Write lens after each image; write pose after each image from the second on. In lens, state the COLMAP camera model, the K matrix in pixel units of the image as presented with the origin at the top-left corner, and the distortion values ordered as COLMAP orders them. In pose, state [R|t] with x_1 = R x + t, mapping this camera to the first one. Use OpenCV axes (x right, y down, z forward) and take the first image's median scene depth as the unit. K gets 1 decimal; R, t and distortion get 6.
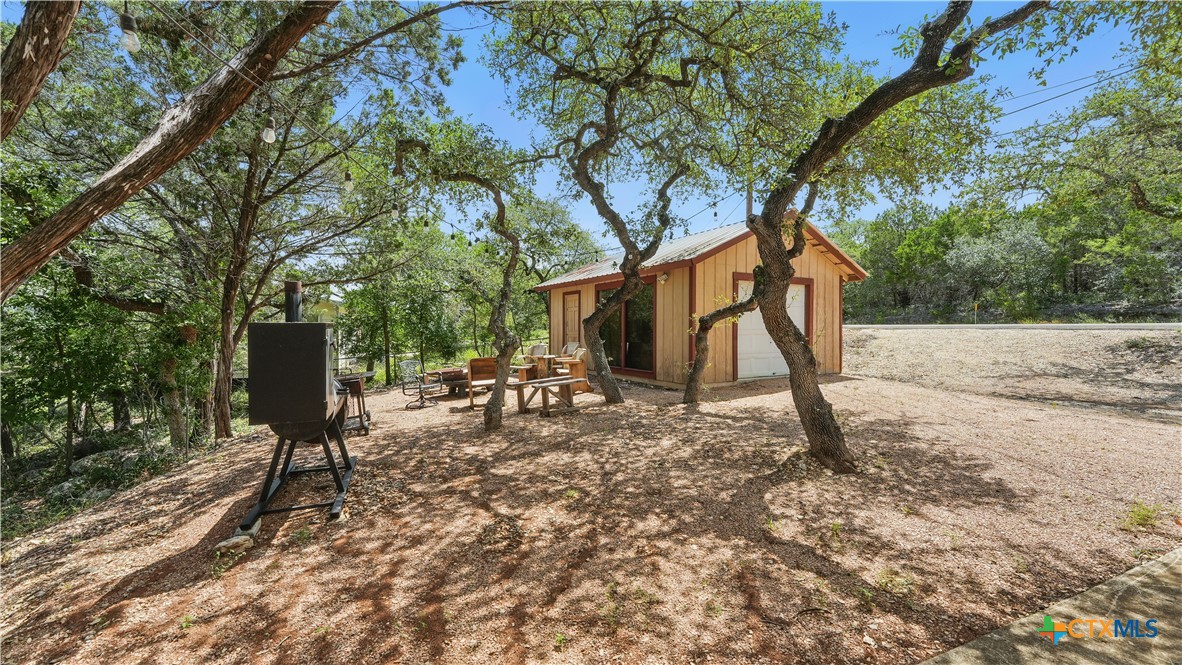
lens RADIAL K [[497.4, 0, 591.0], [0, 497.4, 332.5], [0, 0, 1]] dist [0.000338, 0.000009]
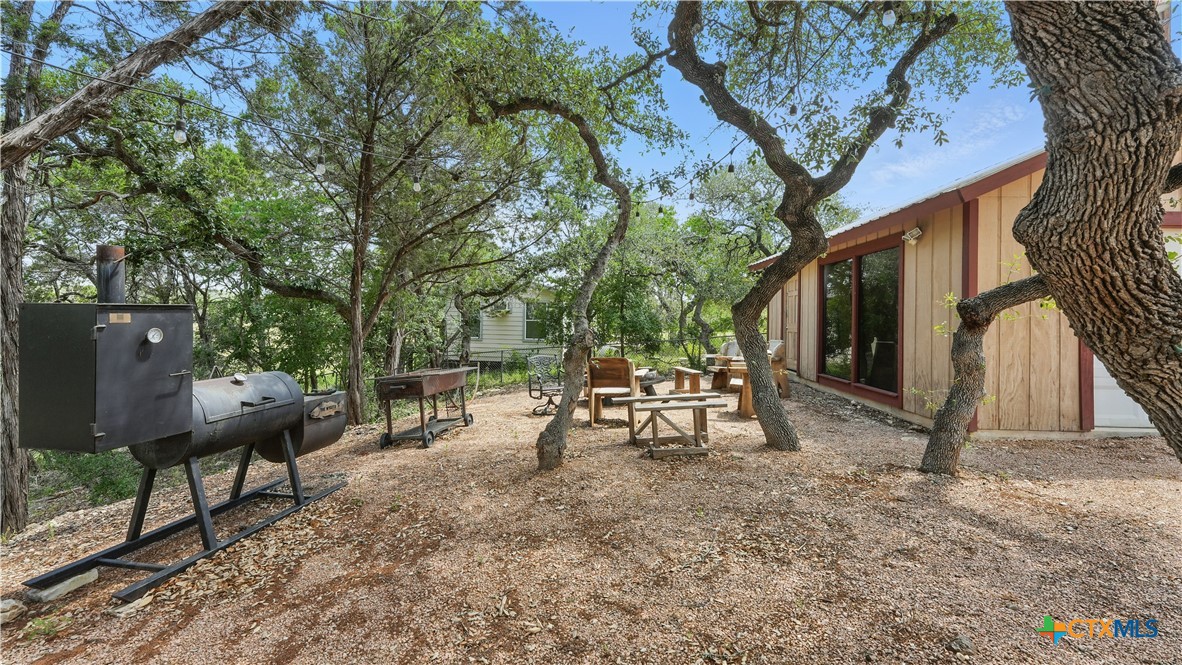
lens RADIAL K [[493.7, 0, 592.8], [0, 493.7, 312.6], [0, 0, 1]] dist [-0.000884, -0.000011]
pose [[0.839556, 0.005353, -0.543246, 0.160598], [-0.018230, 0.999666, -0.018323, -0.002765], [0.542967, 0.025287, 0.839374, 0.356947]]
